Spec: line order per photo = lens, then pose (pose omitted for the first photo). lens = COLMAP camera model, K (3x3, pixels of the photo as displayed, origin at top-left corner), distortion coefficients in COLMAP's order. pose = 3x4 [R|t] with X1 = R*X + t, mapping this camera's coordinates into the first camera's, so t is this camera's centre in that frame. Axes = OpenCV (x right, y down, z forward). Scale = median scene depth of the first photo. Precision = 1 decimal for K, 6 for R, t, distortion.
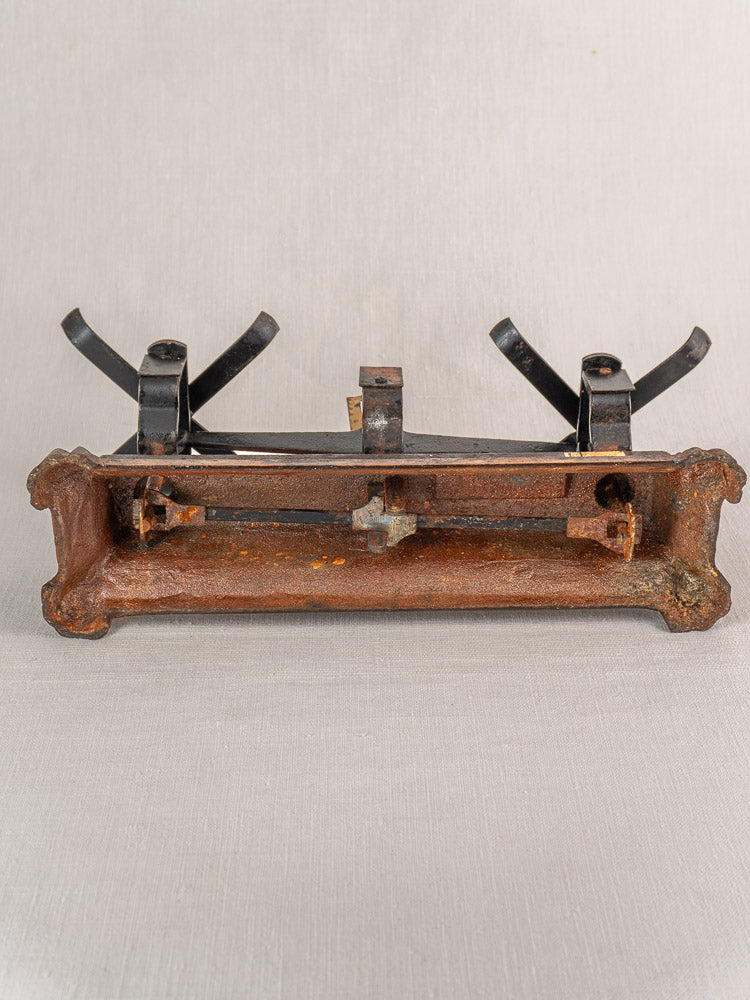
lens RADIAL K [[1665.2, 0, 363.8], [0, 1665.2, 483.4], [0, 0, 1]] dist [0.034464, 0.000000]
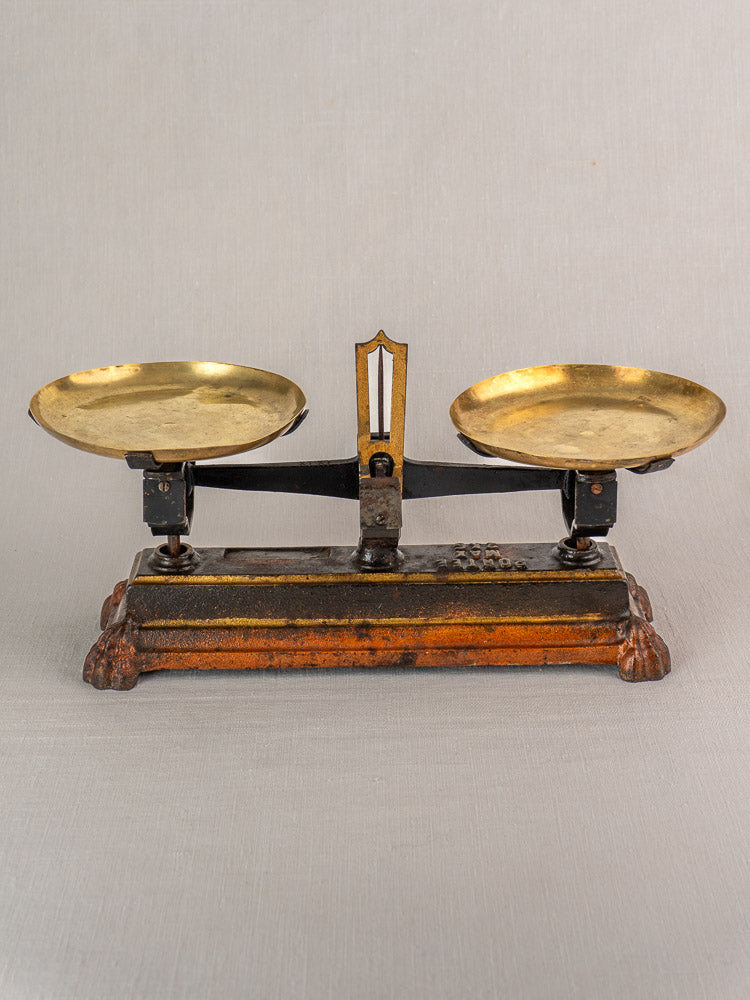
lens RADIAL K [[1743.7, 0, 370.0], [0, 1743.7, 497.9], [0, 0, 1]] dist [0.048235, 0.000000]
pose [[0.999885, -0.008692, -0.012465, 0.012125], [0.008129, 0.998973, -0.044575, 0.009554], [0.012840, 0.044469, 0.998928, -0.218577]]
